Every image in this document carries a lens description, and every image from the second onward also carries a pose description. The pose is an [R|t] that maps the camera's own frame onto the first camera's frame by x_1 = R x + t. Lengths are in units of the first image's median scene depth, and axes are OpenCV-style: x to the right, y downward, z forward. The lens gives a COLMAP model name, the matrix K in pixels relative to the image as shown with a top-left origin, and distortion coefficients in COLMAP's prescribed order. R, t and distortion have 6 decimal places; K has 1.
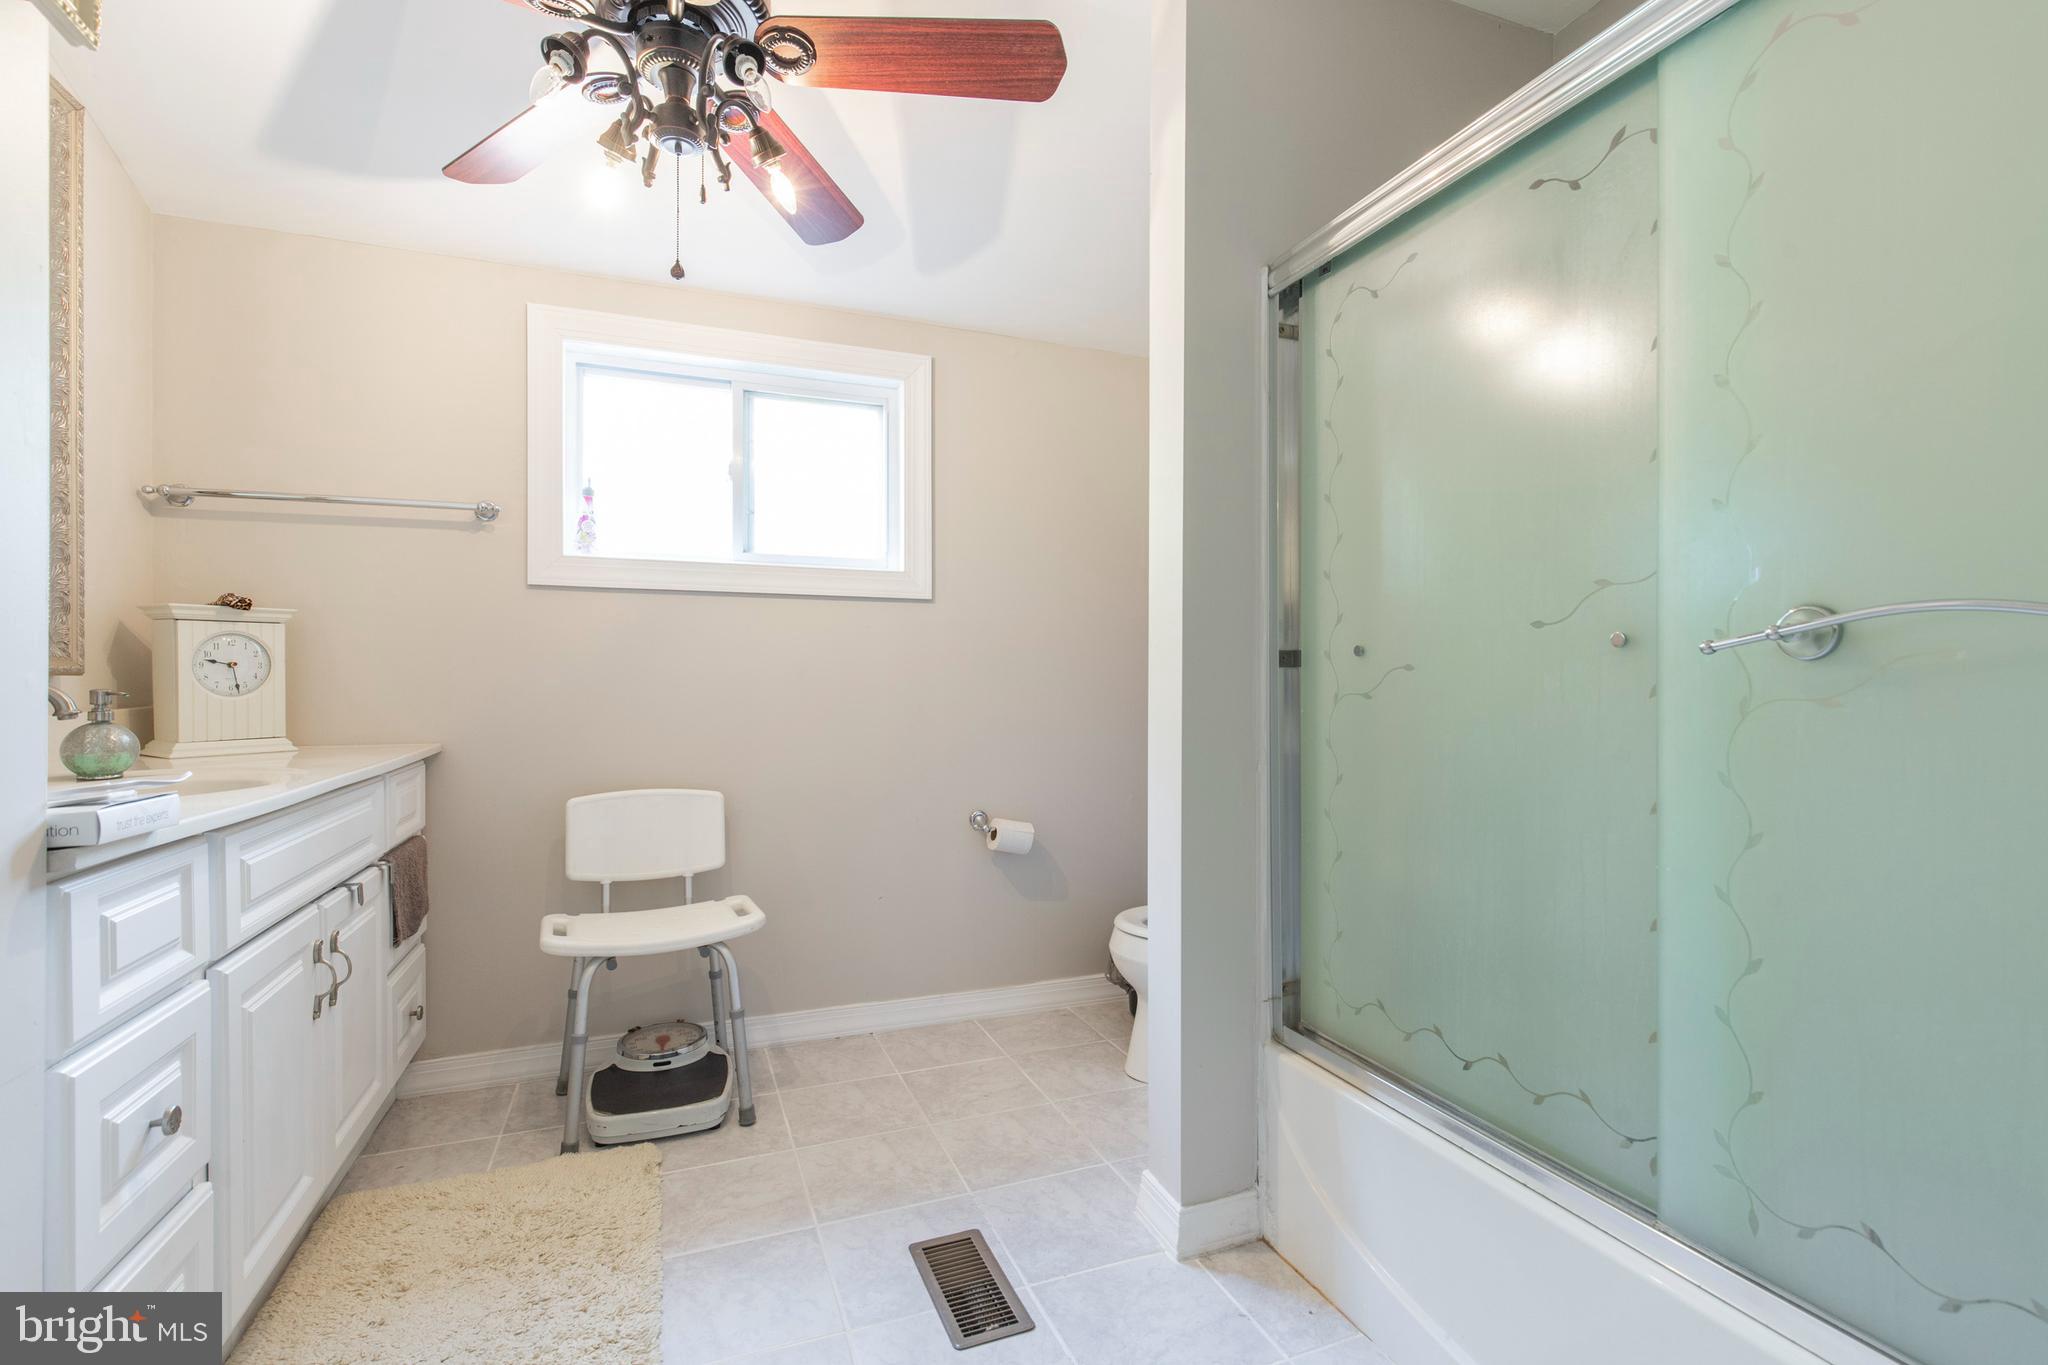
lens RADIAL K [[935.6, 0, 1026.9], [0, 935.6, 683.3], [0, 0, 1]] dist [0.000664, 0.000056]
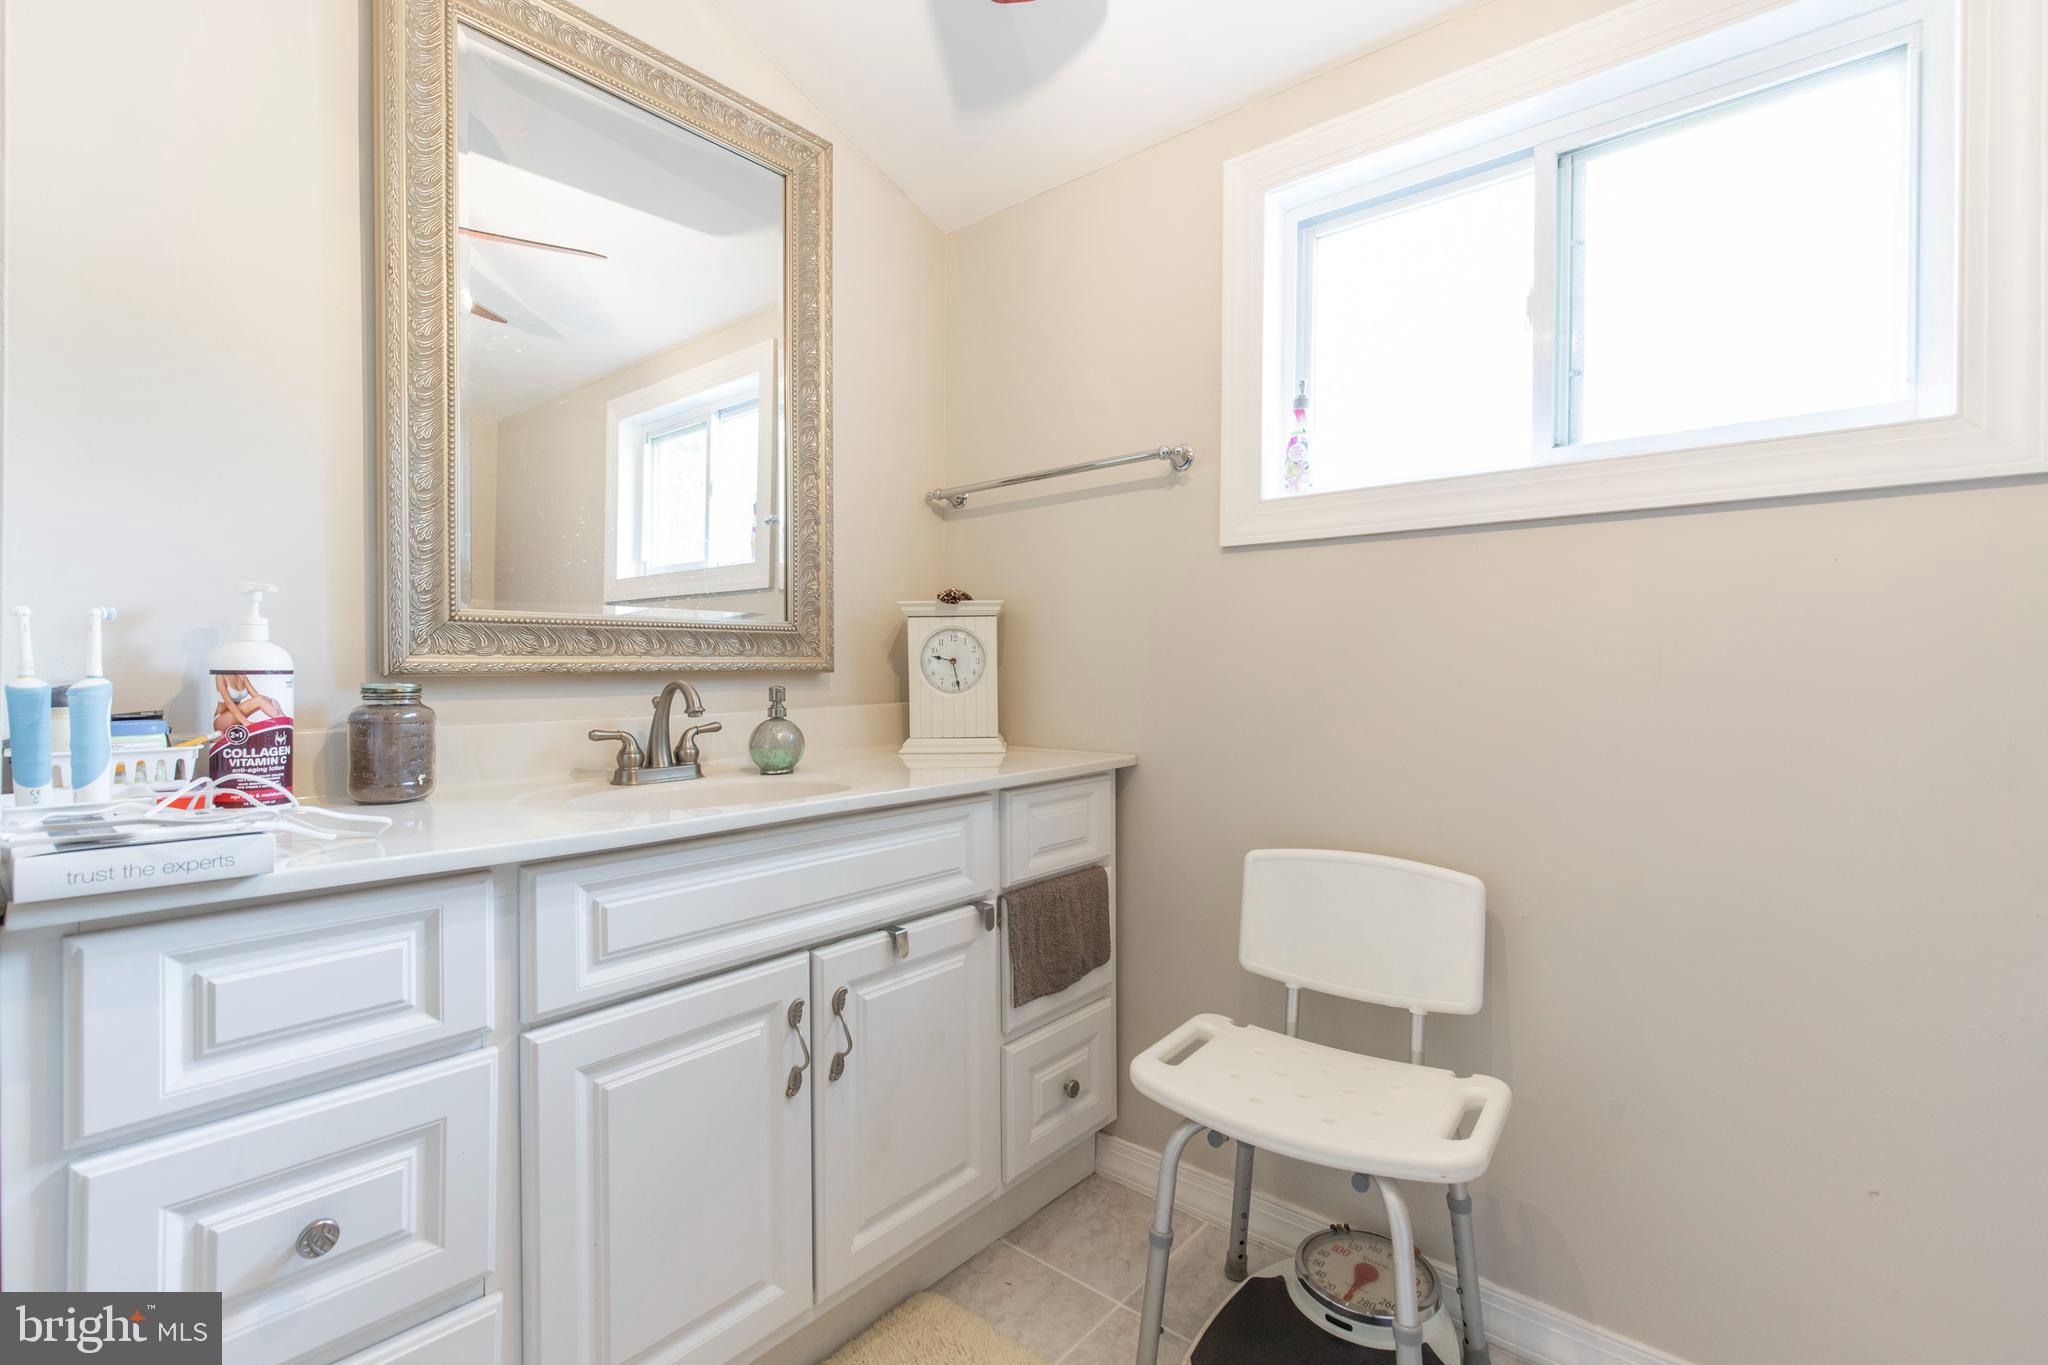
lens RADIAL K [[935.6, 0, 1013.9], [0, 935.6, 671.6], [0, 0, 1]] dist [0.000664, 0.000056]
pose [[0.482225, 0.001521, -0.876046, 0.033824], [-0.002778, 0.999996, 0.000206, -0.008463], [0.876043, 0.002335, 0.482228, 0.565010]]
